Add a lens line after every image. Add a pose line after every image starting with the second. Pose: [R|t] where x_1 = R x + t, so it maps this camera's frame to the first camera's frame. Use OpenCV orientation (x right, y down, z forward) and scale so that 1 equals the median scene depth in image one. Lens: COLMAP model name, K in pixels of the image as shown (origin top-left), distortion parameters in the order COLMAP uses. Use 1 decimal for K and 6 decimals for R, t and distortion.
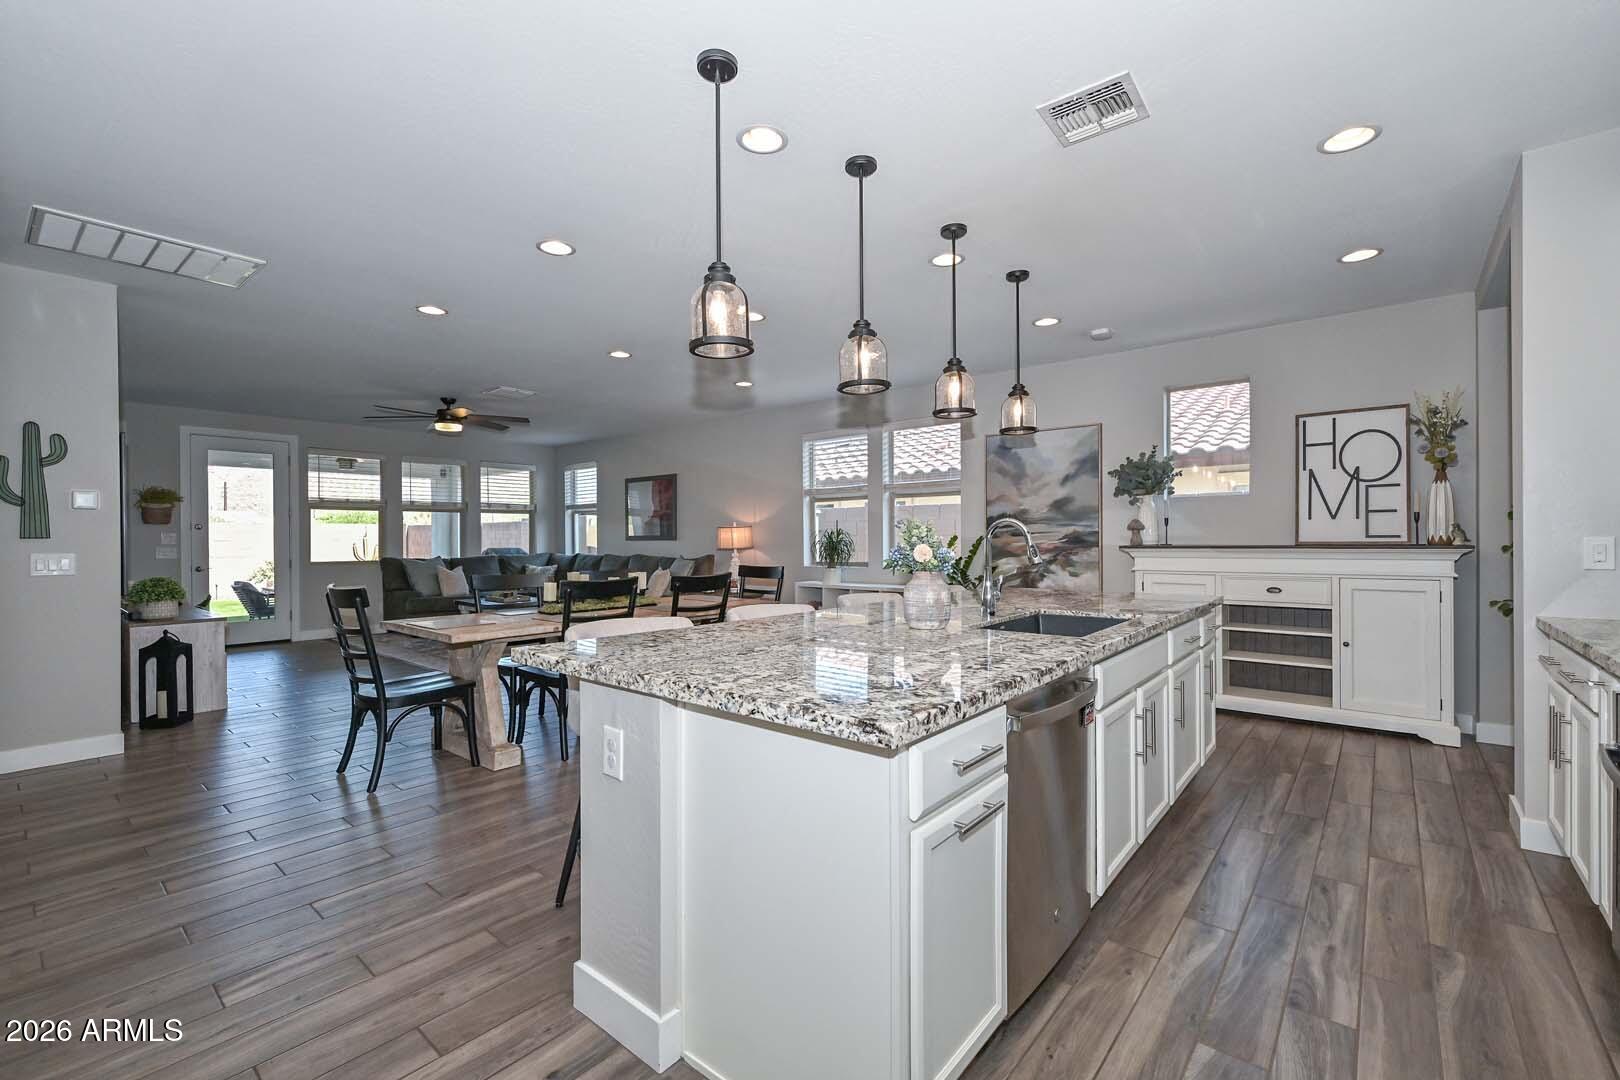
lens RADIAL K [[691.7, 0, 819.3], [0, 691.7, 545.3], [0, 0, 1]] dist [0.000331, -0.000034]
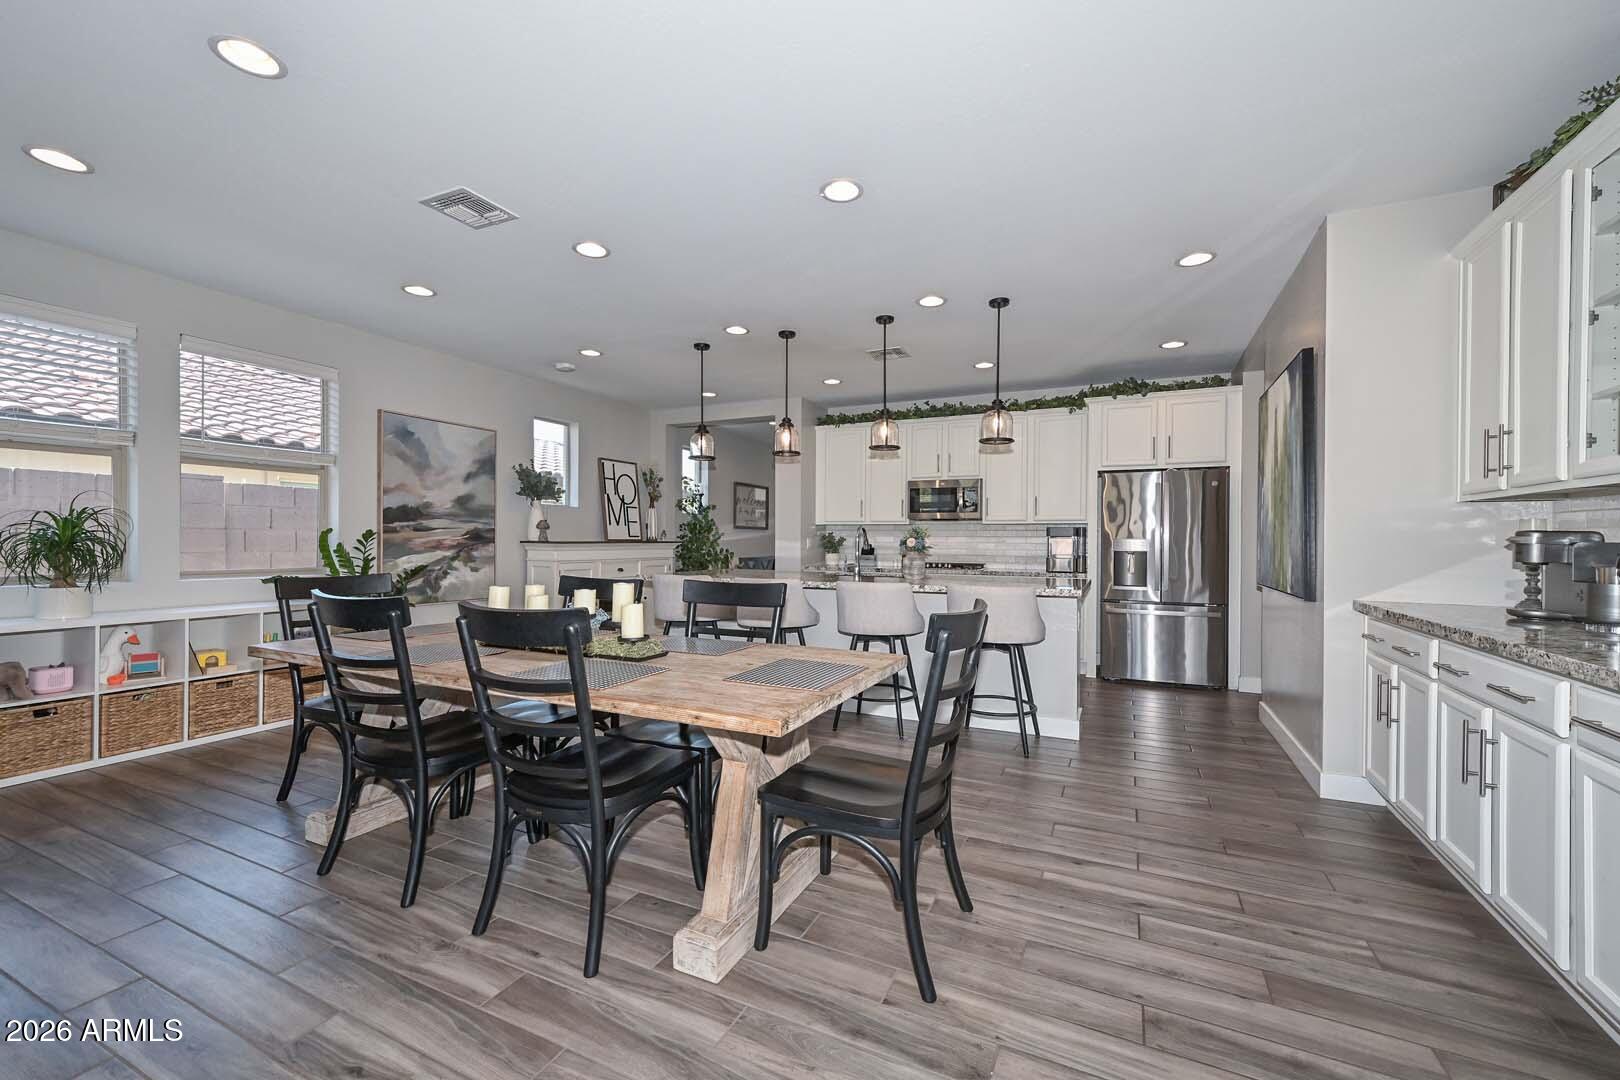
lens RADIAL K [[649.2, 0, 809.7], [0, 649.2, 542.0], [0, 0, 1]] dist [0.001346, 0.000076]
pose [[-0.236270, 0.002499, 0.971684, -0.707908], [0.004149, 0.999990, -0.001563, 0.004454], [-0.971679, 0.003662, -0.236278, 0.754067]]
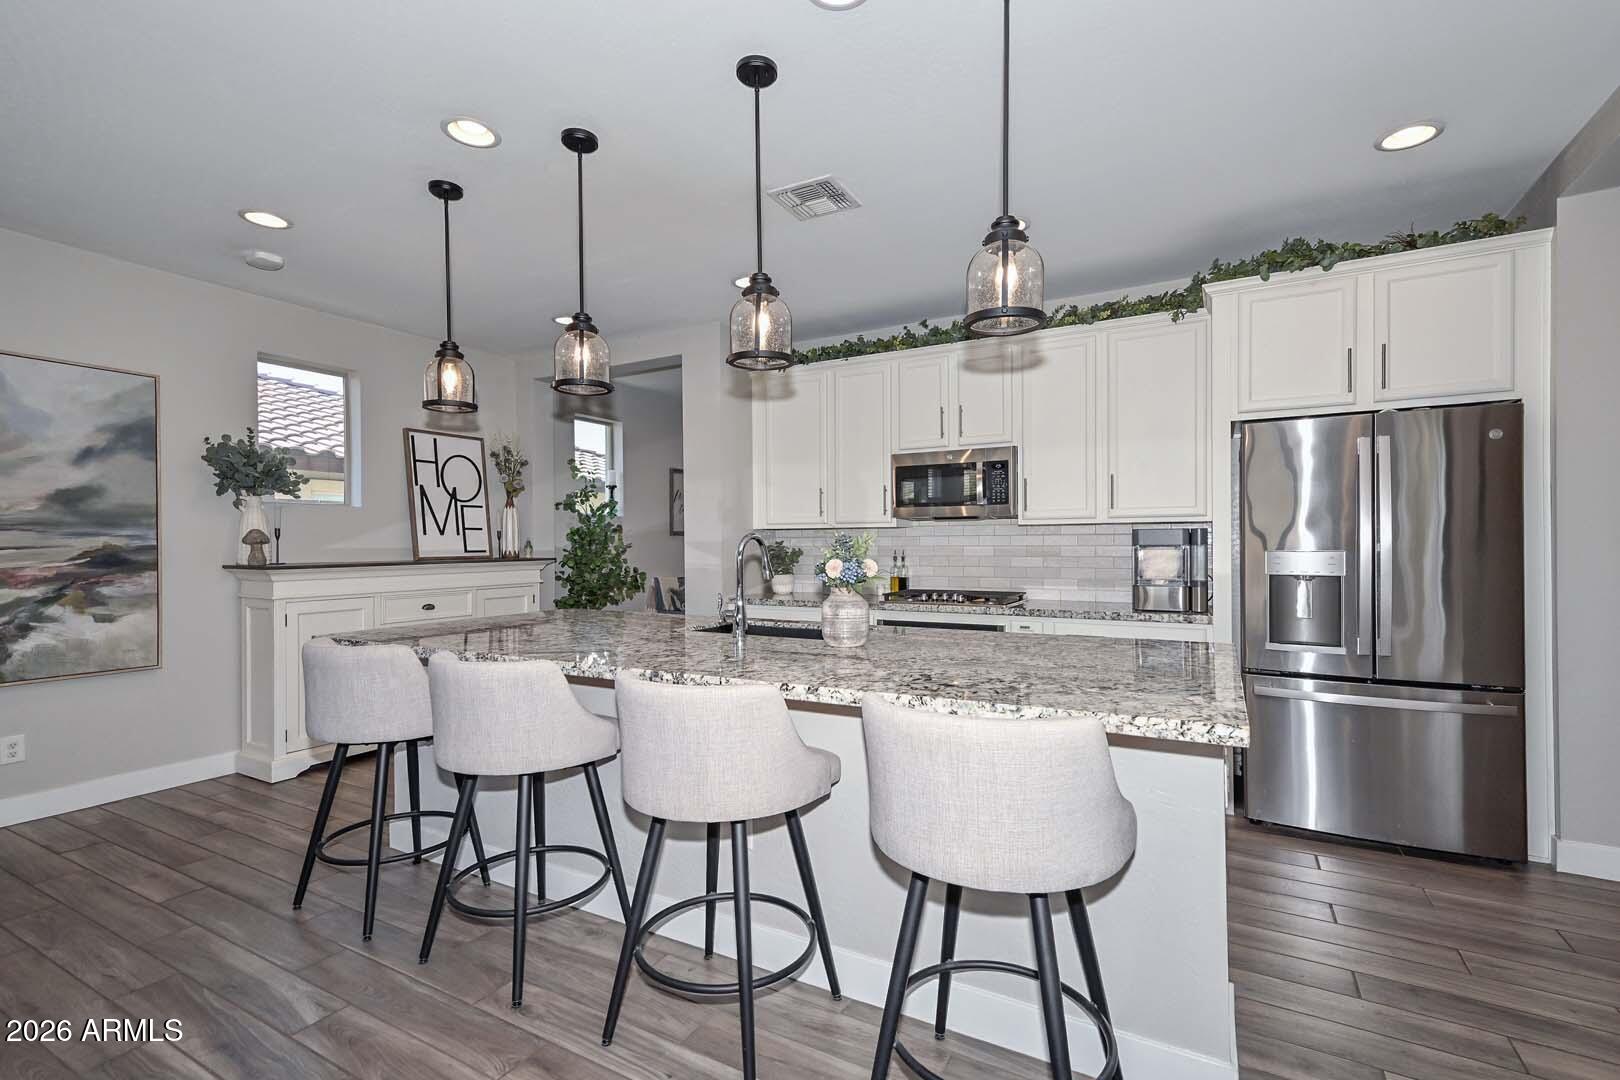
lens RADIAL K [[727.2, 0, 816.1], [0, 727.2, 543.2], [0, 0, 1]] dist [0.012671, 0.000770]
pose [[-0.178421, 0.007449, 0.983926, -0.362266], [0.016642, 0.999851, -0.004552, -0.009291], [-0.983814, 0.015562, -0.178518, 0.523964]]
